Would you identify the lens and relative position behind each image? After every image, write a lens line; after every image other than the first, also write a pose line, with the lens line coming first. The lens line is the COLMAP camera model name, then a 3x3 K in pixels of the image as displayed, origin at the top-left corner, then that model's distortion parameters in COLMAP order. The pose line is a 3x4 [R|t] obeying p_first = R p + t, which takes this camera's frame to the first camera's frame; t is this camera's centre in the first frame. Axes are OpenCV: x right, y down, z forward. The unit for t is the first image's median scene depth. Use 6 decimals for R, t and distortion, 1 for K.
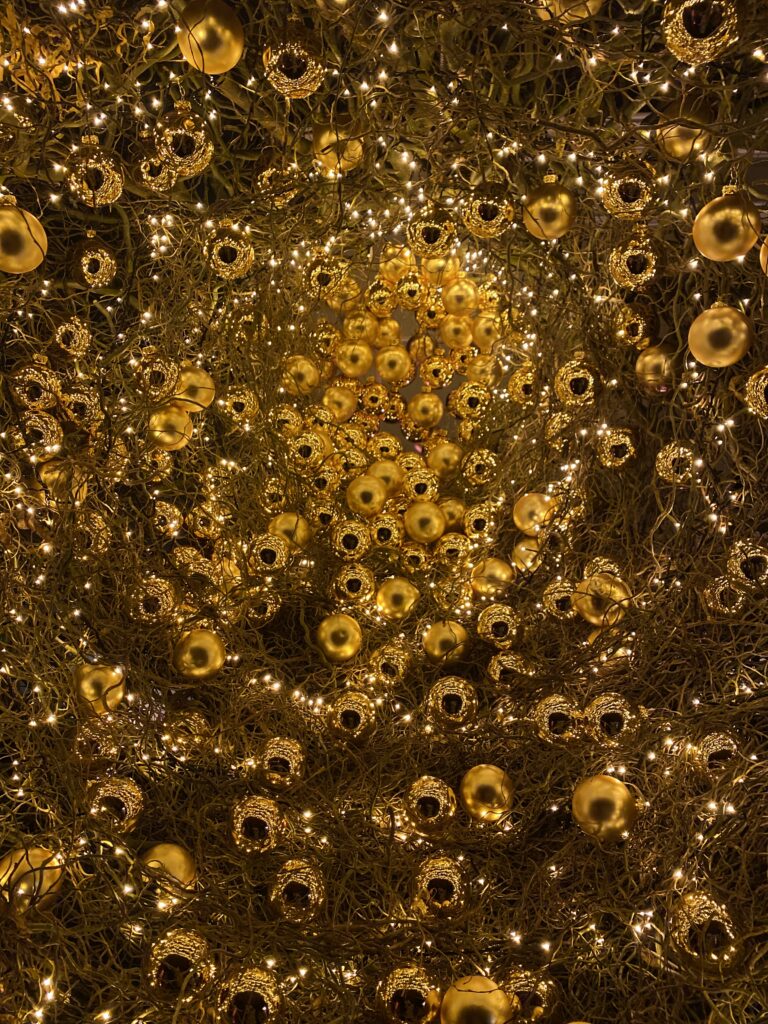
lens RADIAL K [[771.3, 0, 378.4], [0, 771.3, 505.2], [0, 0, 1]] dist [0.032366, -0.057474]
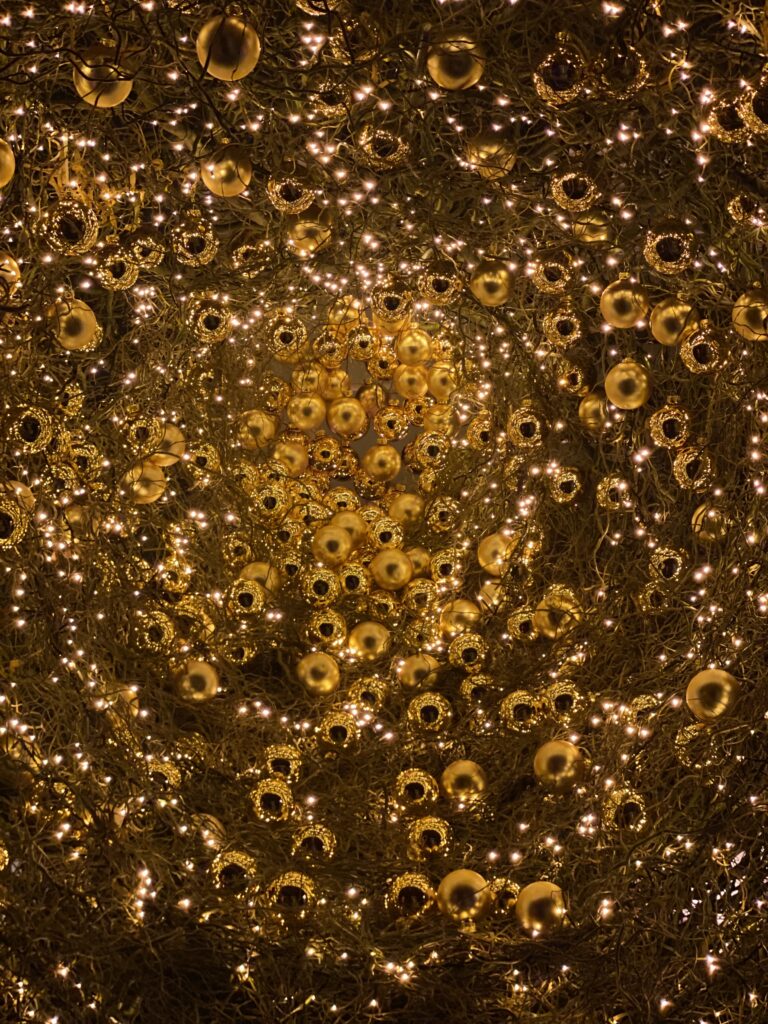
lens RADIAL K [[1547.5, 0, 384.5], [0, 1547.5, 513.9], [0, 0, 1]] dist [-0.029861, 0.000000]
pose [[0.994013, -0.031790, 0.104537, -0.183703], [0.044691, 0.991341, -0.123477, 0.232517], [-0.099706, 0.127409, 0.986826, -1.166127]]
